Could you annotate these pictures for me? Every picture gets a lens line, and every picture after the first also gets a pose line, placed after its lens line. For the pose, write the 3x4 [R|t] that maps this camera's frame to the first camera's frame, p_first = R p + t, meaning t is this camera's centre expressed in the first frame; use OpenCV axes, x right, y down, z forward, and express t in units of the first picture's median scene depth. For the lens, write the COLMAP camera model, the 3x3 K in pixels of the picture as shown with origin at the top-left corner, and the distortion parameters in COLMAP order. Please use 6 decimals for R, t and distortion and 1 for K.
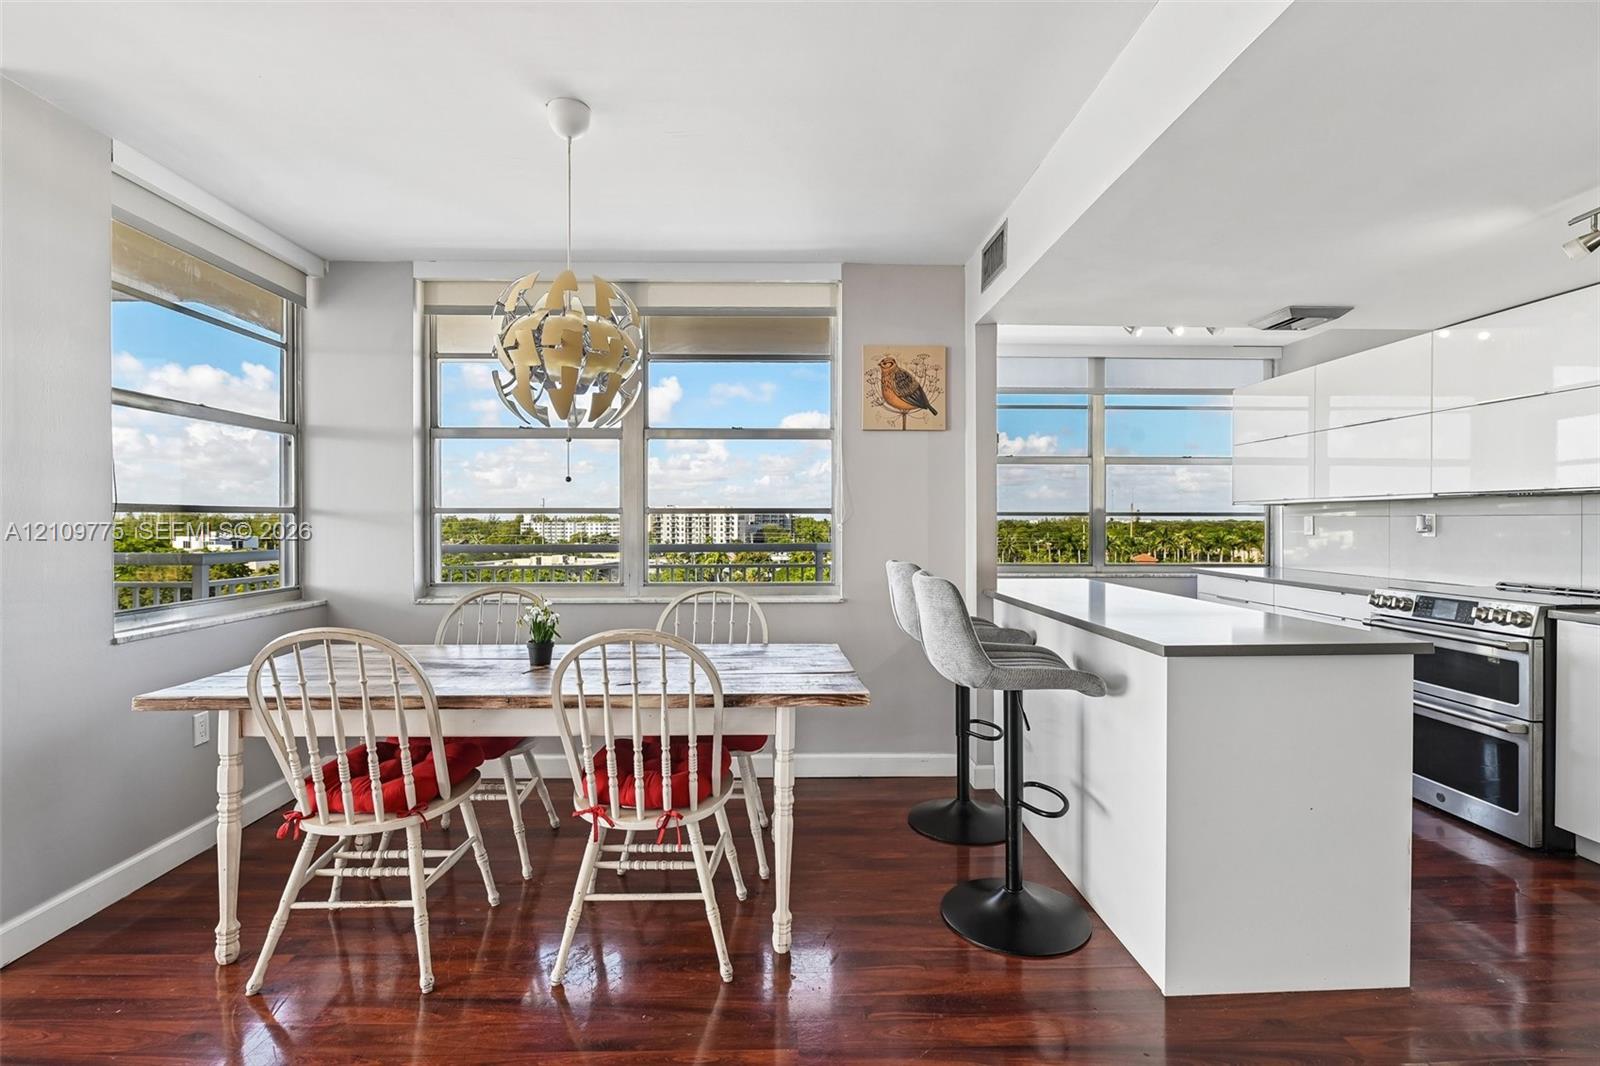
lens RADIAL K [[743.7, 0, 799.2], [0, 743.7, 524.7], [0, 0, 1]] dist [-0.004840, -0.000135]
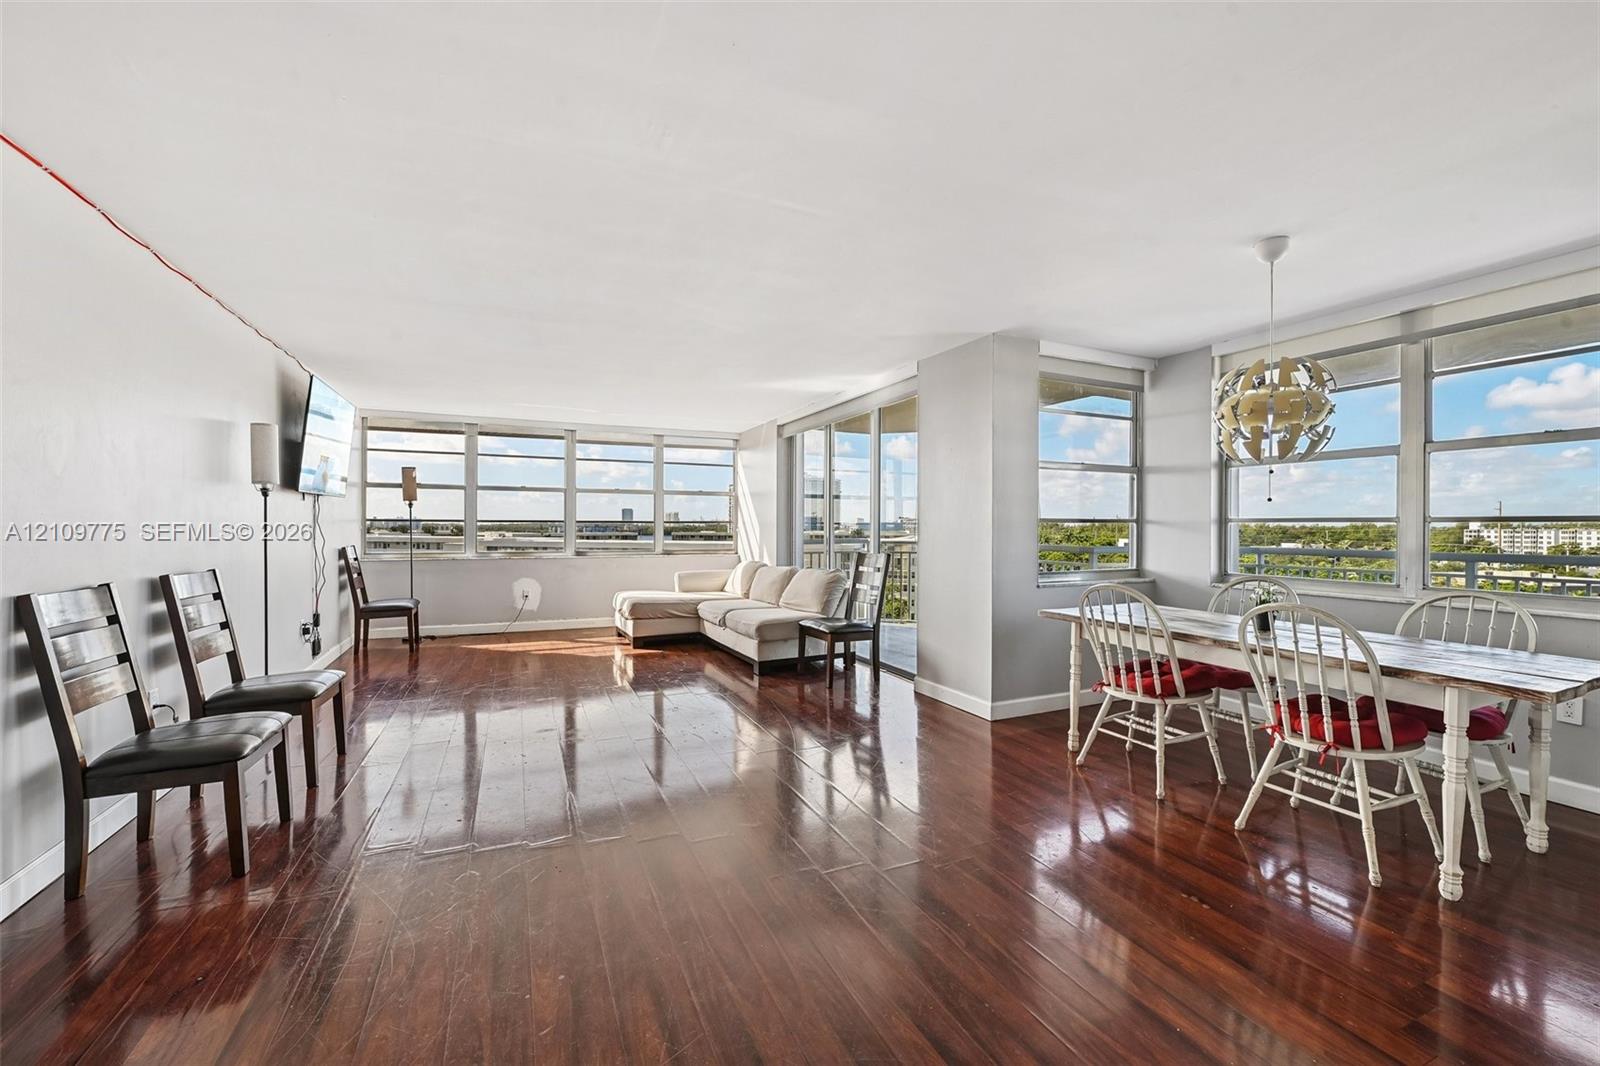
lens RADIAL K [[636.2, 0, 800.5], [0, 636.2, 529.5], [0, 0, 1]] dist [-0.001078, -0.000081]
pose [[0.391435, 0.008441, -0.920167, 0.461782], [-0.009270, 0.999943, 0.005229, -0.001970], [0.920159, 0.006484, 0.391491, -0.312975]]
